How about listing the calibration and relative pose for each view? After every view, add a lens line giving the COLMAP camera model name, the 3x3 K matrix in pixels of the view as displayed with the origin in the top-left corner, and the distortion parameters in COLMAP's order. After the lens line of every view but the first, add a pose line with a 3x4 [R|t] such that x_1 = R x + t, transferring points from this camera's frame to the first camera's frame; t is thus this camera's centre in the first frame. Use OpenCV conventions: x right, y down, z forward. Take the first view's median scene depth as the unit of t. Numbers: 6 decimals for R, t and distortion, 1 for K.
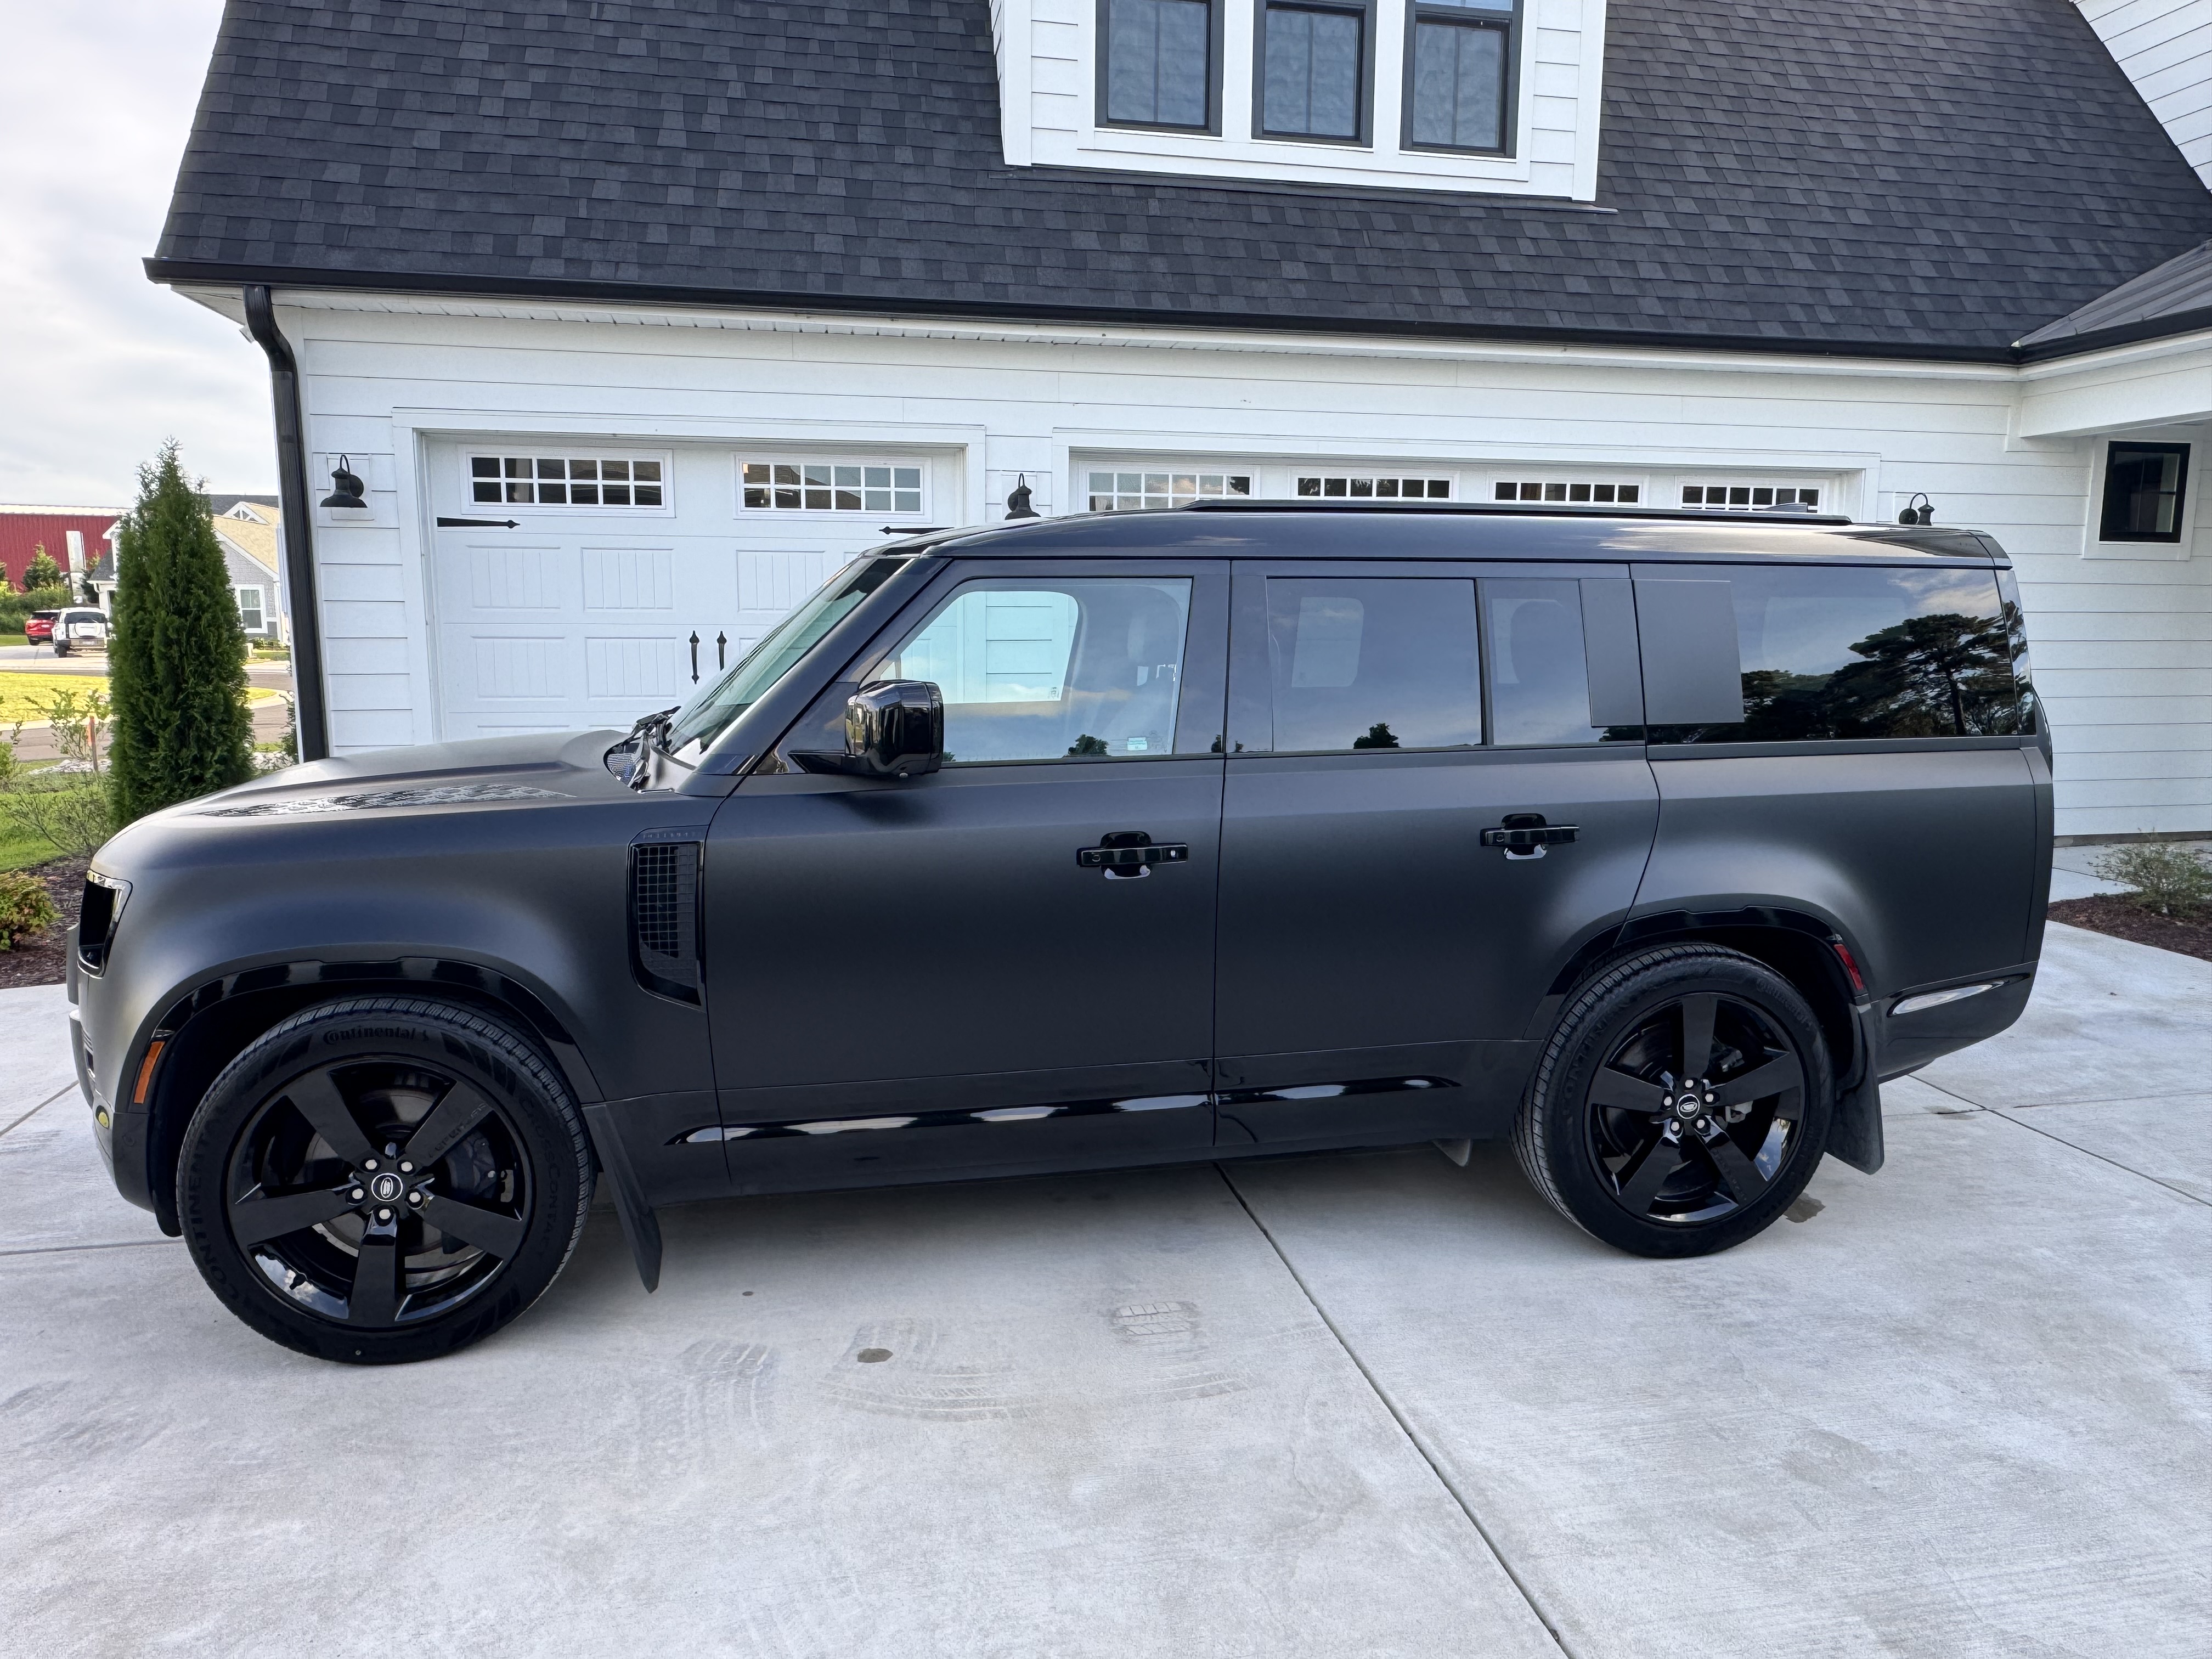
lens RADIAL K [[1428.6, 0, 1106.0], [0, 1428.6, 829.5], [0, 0, 1]] dist [-0.014869, 0.012940]
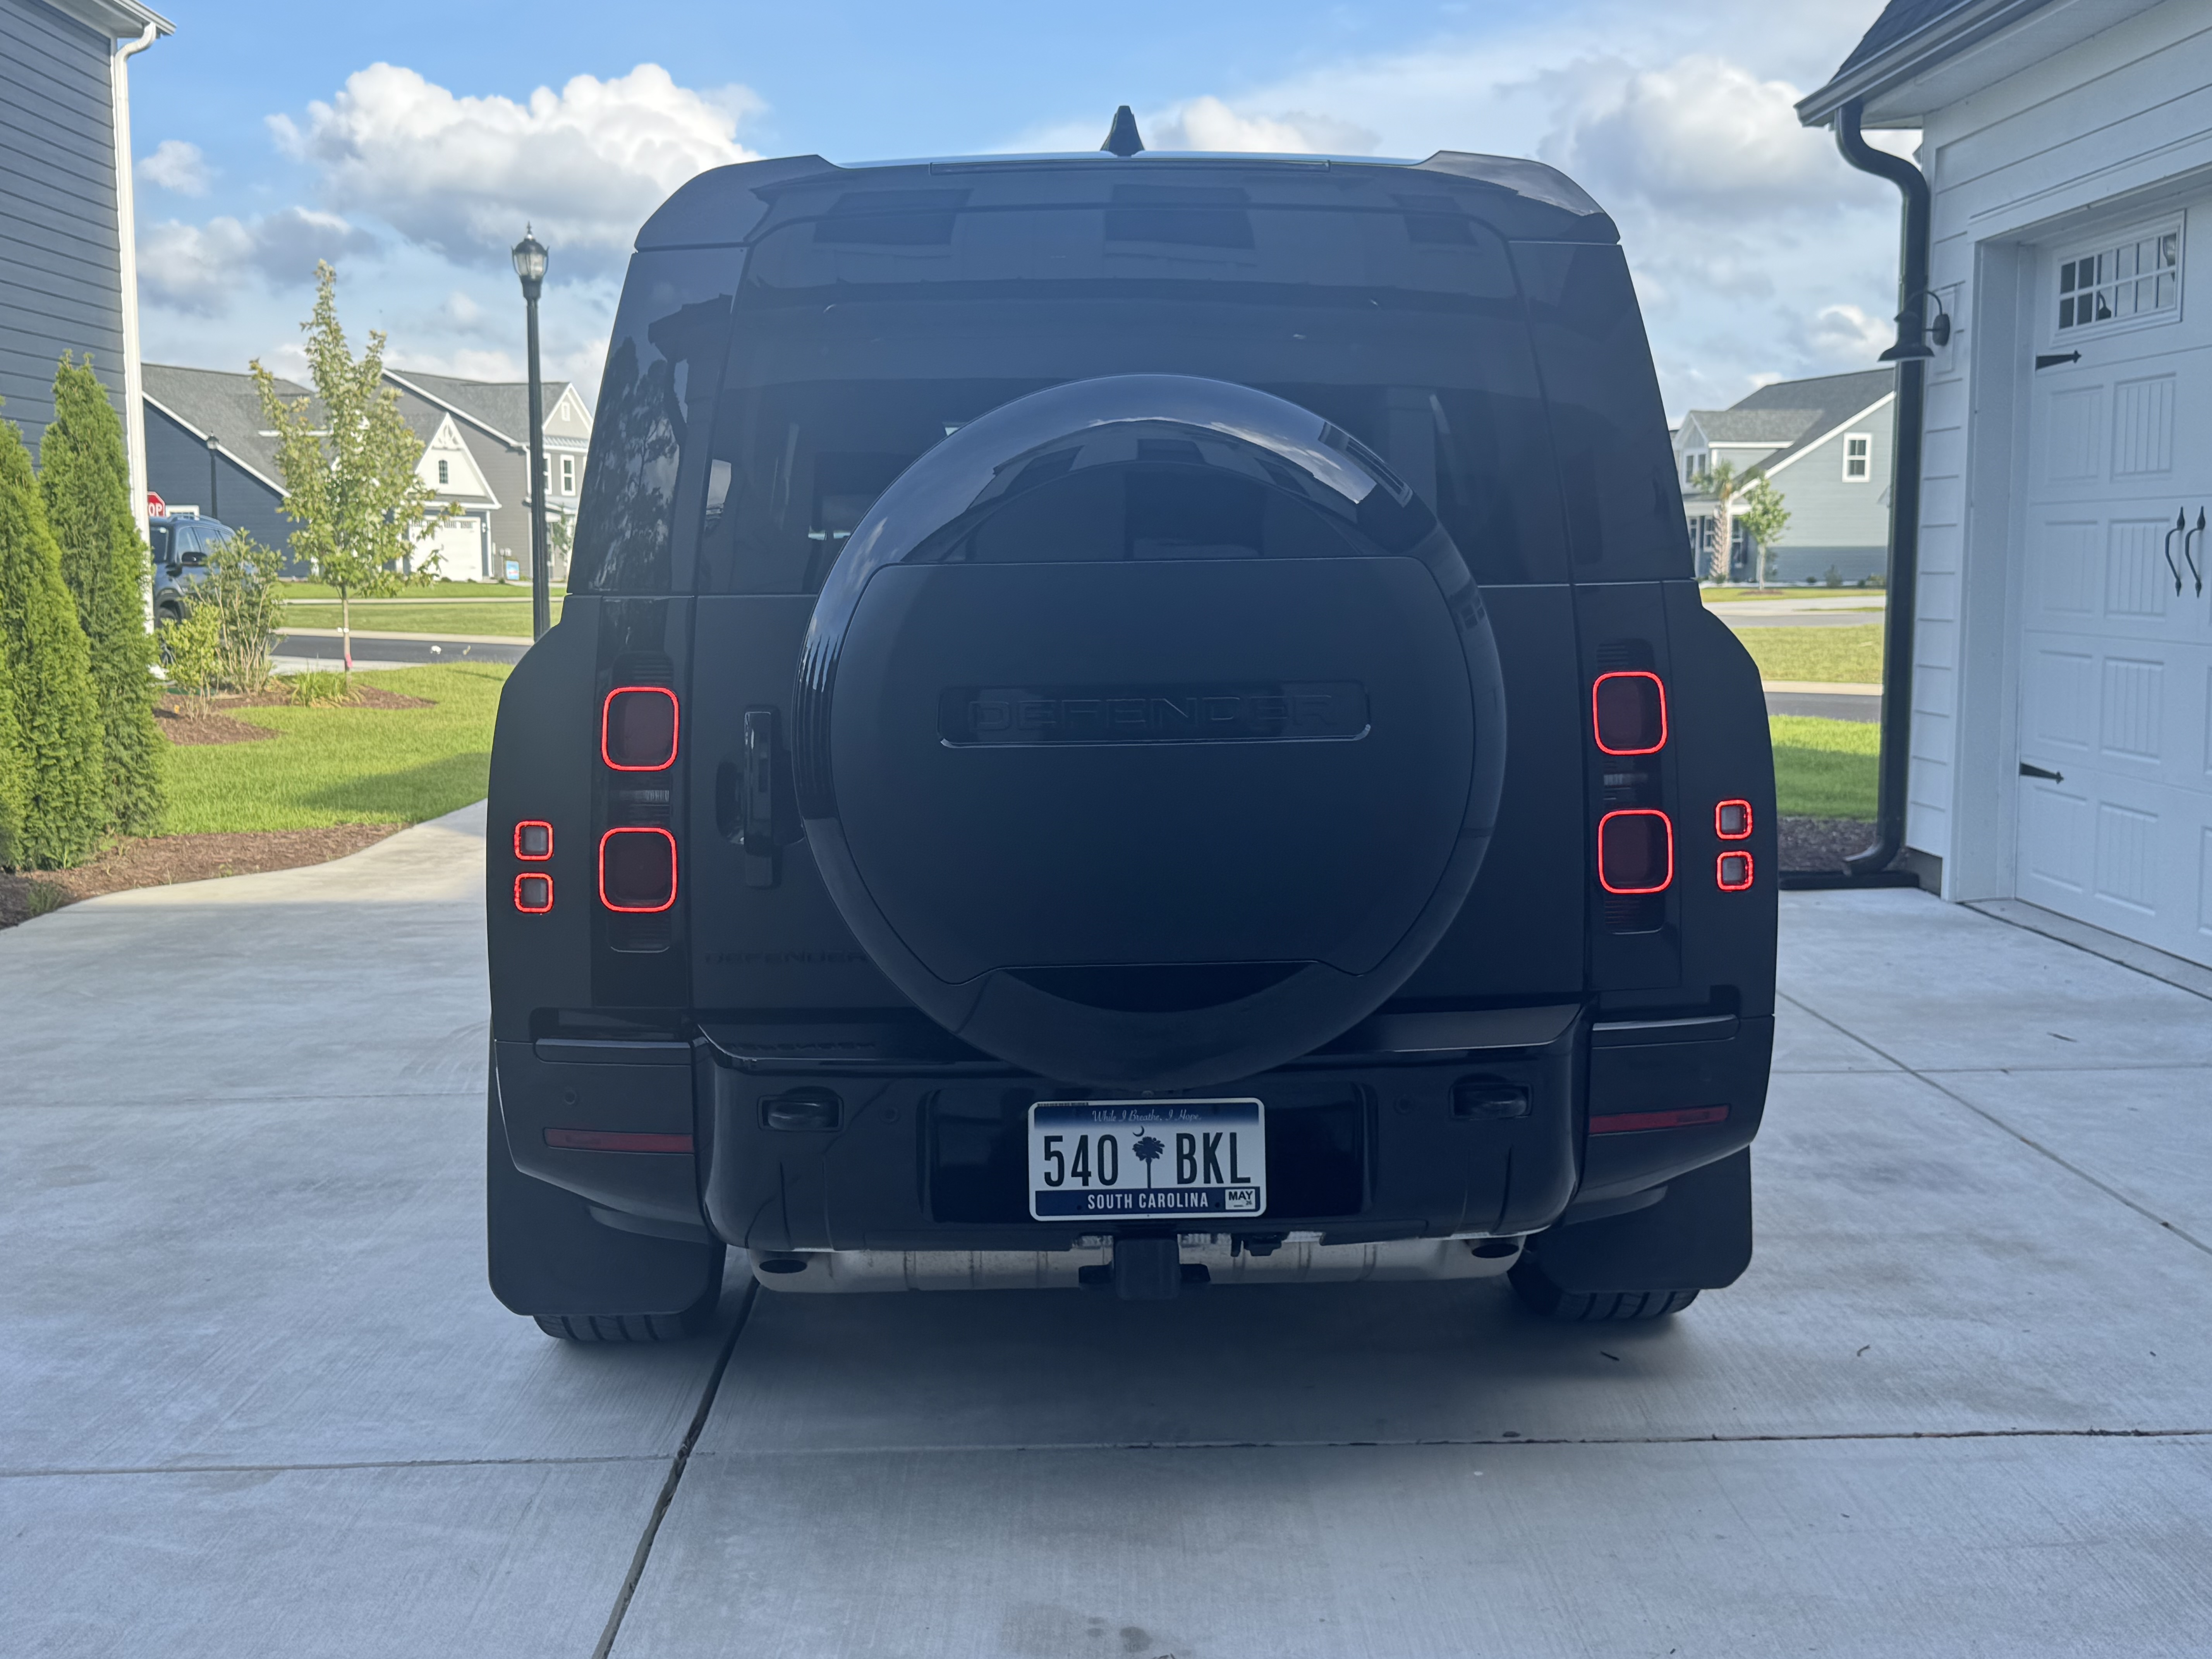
lens RADIAL K [[2476.7, 0, 1106.0], [0, 2476.7, 829.5], [0, 0, 1]] dist [0.080197, -0.000323]
pose [[-0.176519, 0.104632, -0.978720, 1.768022], [-0.142069, 0.981214, 0.130522, -0.169693], [0.973991, 0.162085, -0.158338, 1.589297]]
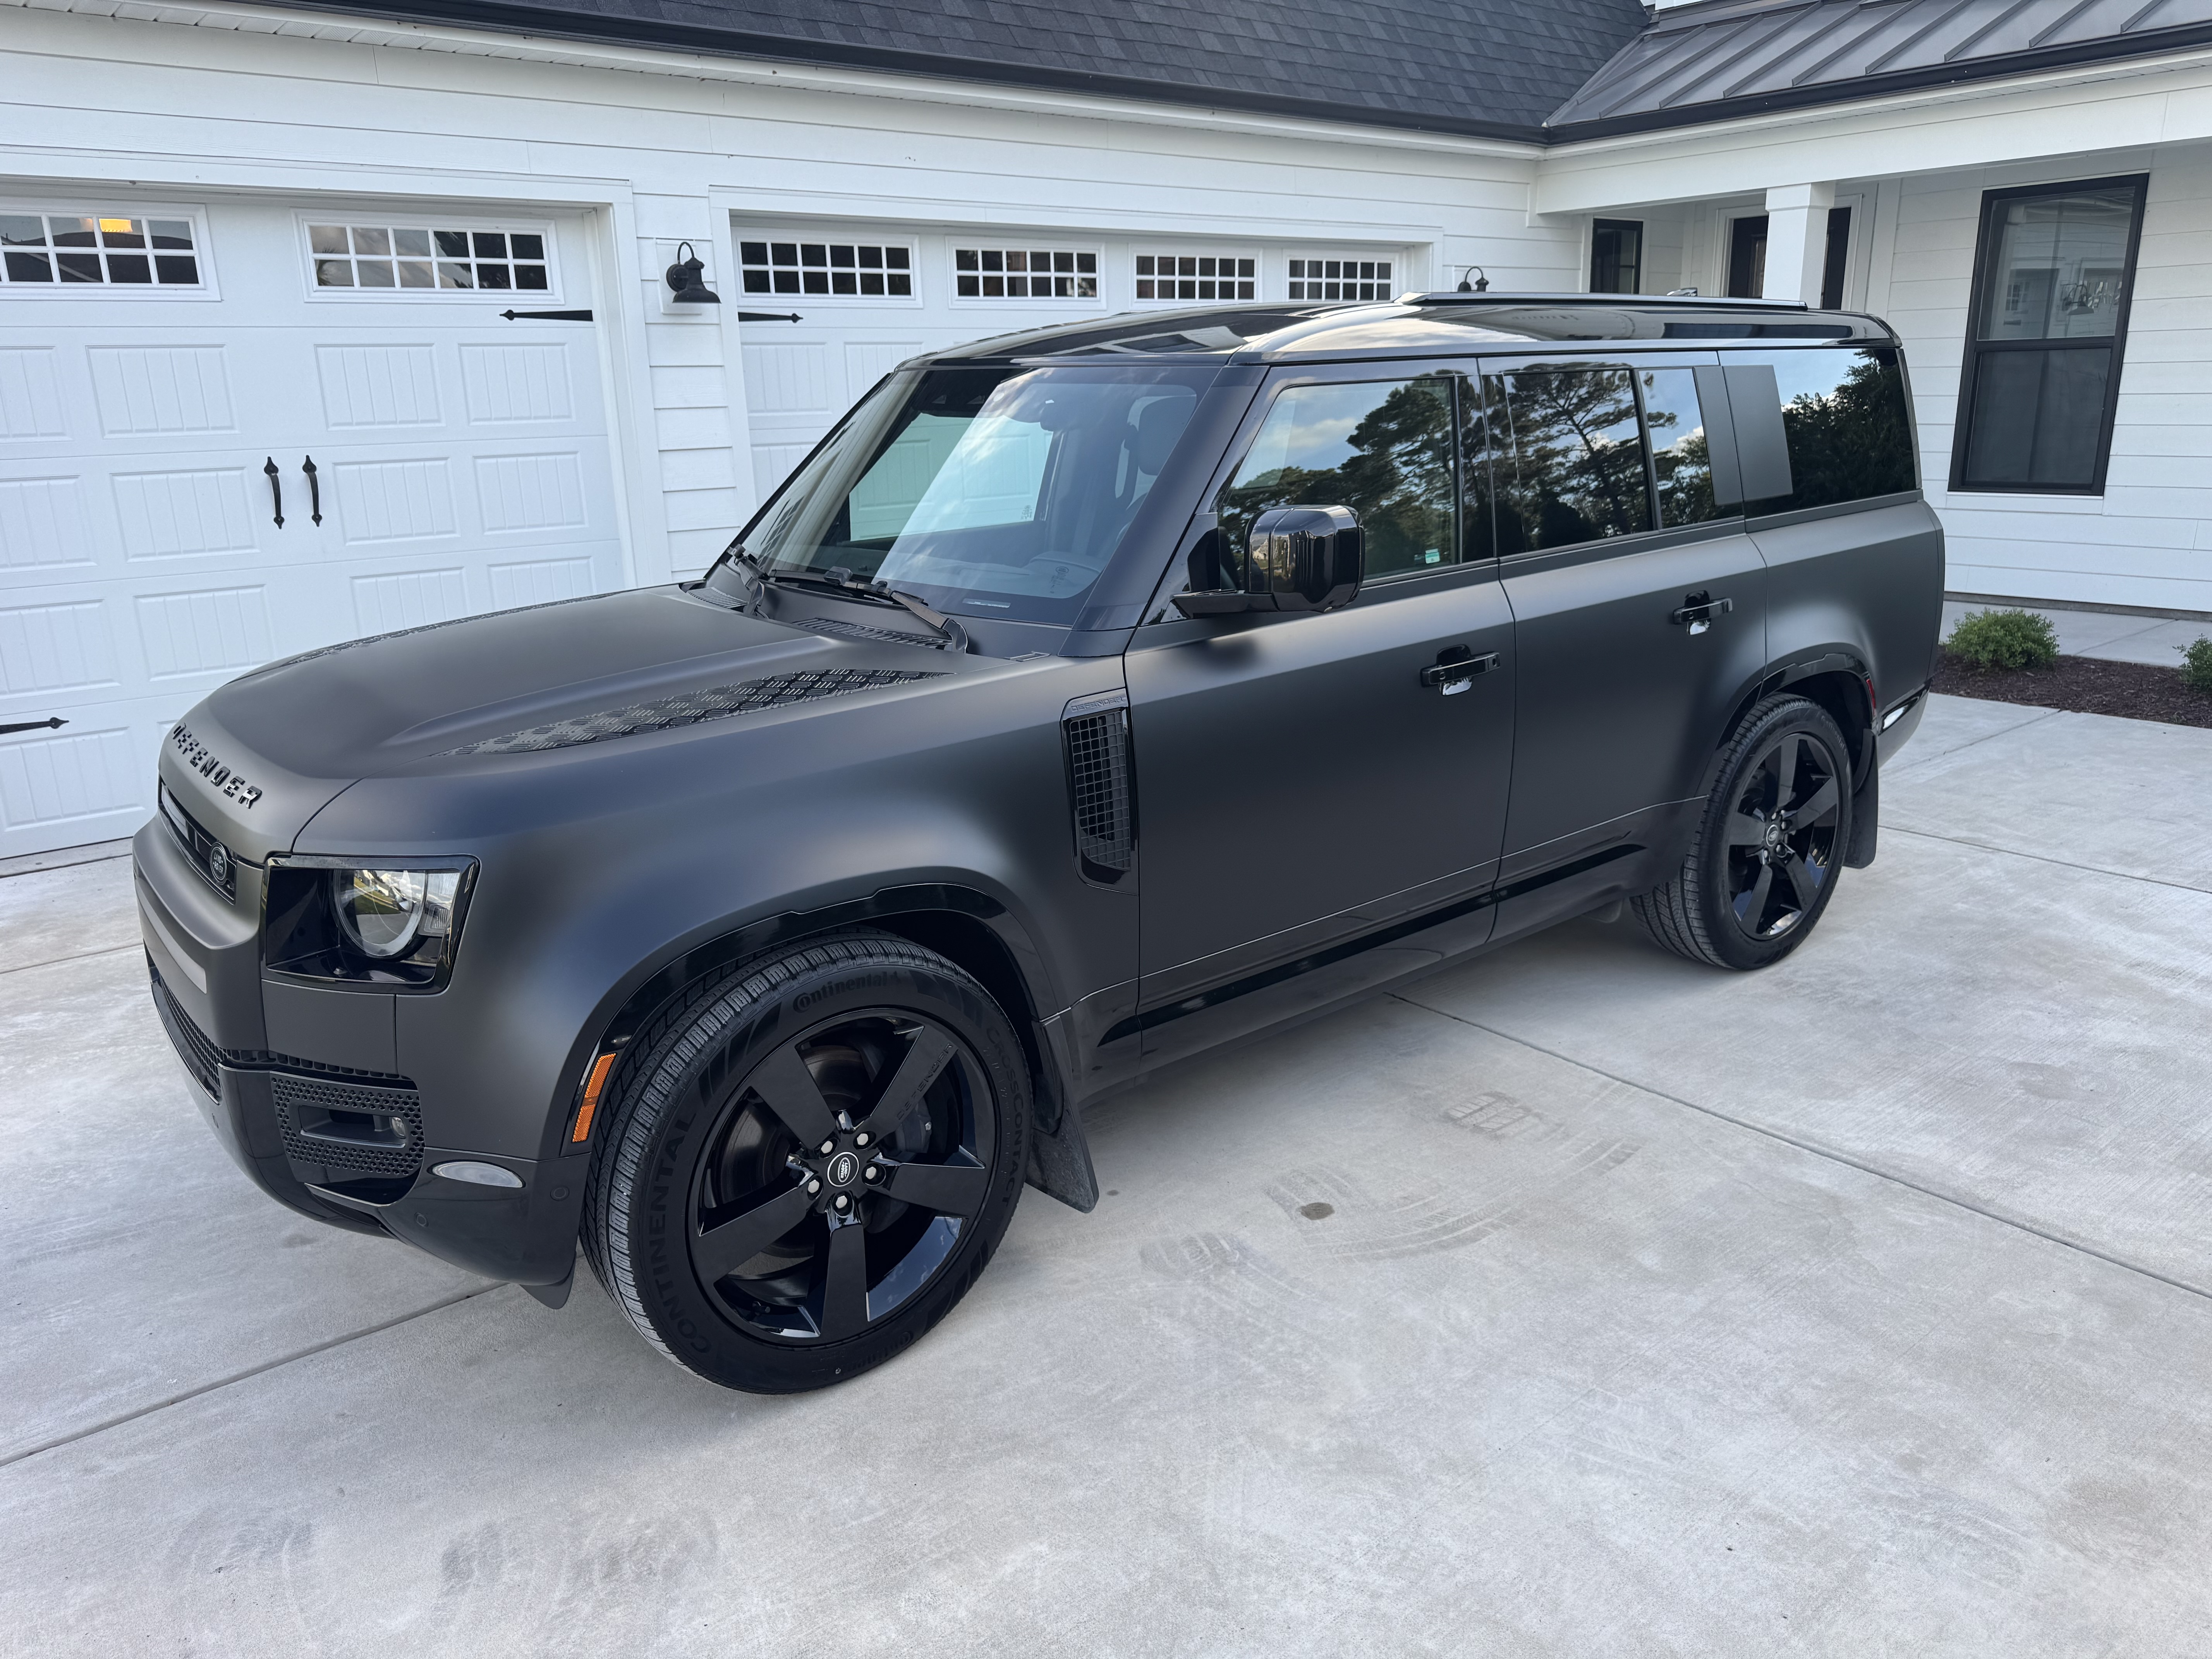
lens RADIAL K [[1541.2, 0, 1106.0], [0, 1541.2, 829.5], [0, 0, 1]] dist [0.030881, -0.054678]
pose [[0.886450, -0.155552, 0.435901, -0.598742], [0.100241, 0.984001, 0.147291, -0.046824], [-0.451838, -0.086871, 0.887860, 0.132710]]
